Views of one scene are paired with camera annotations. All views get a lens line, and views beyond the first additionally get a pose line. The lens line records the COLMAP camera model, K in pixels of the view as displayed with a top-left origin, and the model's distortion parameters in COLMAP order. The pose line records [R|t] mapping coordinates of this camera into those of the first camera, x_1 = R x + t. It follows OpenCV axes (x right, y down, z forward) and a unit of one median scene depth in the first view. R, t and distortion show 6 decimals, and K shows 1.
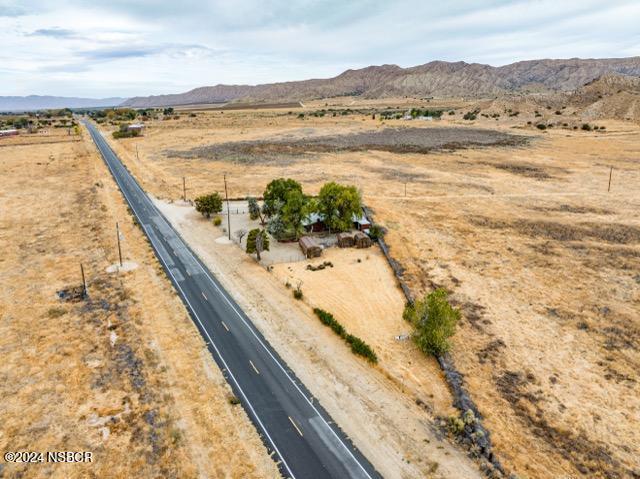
lens RADIAL K [[450.4, 0, 320.0], [0, 450.4, 239.5], [0, 0, 1]] dist [-0.038014, 0.002294]
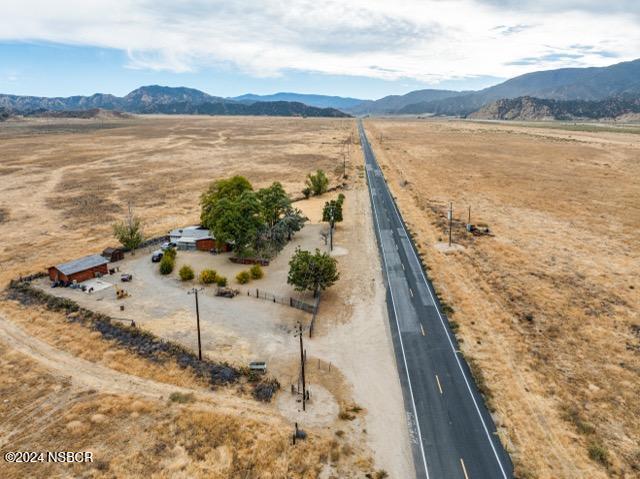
lens RADIAL K [[450.4, 0, 320.0], [0, 450.4, 239.5], [0, 0, 1]] dist [-0.038014, 0.002294]
pose [[-0.843979, -0.128443, 0.520771, -0.784667], [0.173935, 0.852902, 0.492245, -0.554212], [-0.507392, 0.506025, -0.697490, 2.010511]]
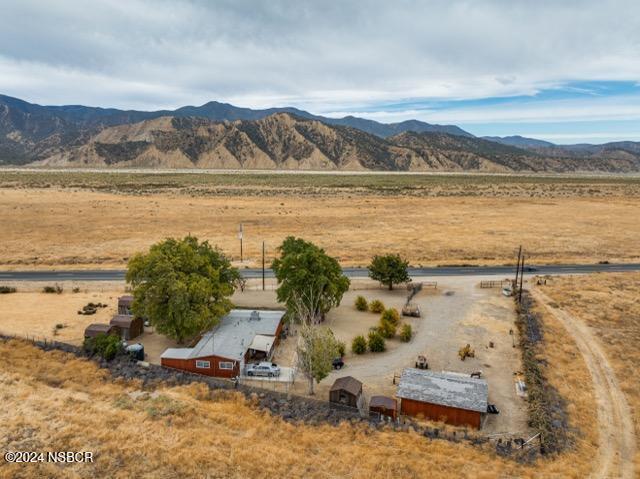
lens RADIAL K [[450.4, 0, 320.0], [0, 450.4, 239.5], [0, 0, 1]] dist [-0.038014, 0.002294]
pose [[-0.375898, 0.166999, -0.911489, 0.580478], [-0.283545, 0.915720, 0.284709, -0.416582], [0.882215, 0.365470, -0.296866, 1.624223]]
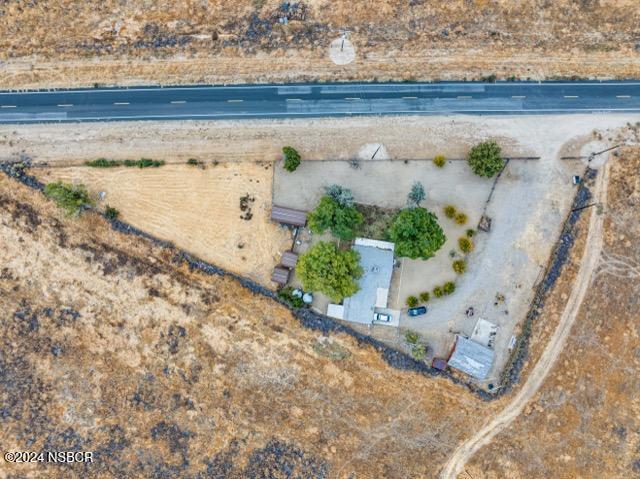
lens RADIAL K [[450.4, 0, 320.0], [0, 450.4, 239.5], [0, 0, 1]] dist [-0.038014, 0.002294]
pose [[-0.442759, 0.892933, -0.081455, 0.080522], [-0.291326, -0.057345, 0.954903, -1.059525], [0.847994, 0.446523, 0.285525, 0.917038]]
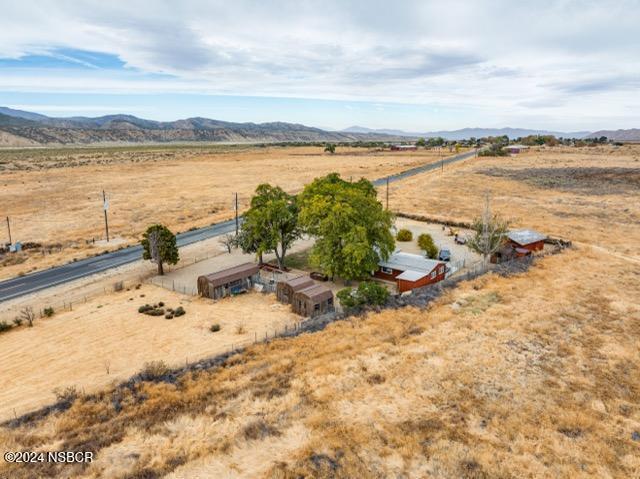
lens RADIAL K [[450.4, 0, 320.0], [0, 450.4, 239.5], [0, 0, 1]] dist [-0.038014, 0.002294]
pose [[0.588837, 0.191642, -0.785203, 0.539726], [-0.248201, 0.967418, 0.049984, -0.100399], [0.769199, 0.165456, 0.617218, 0.835975]]
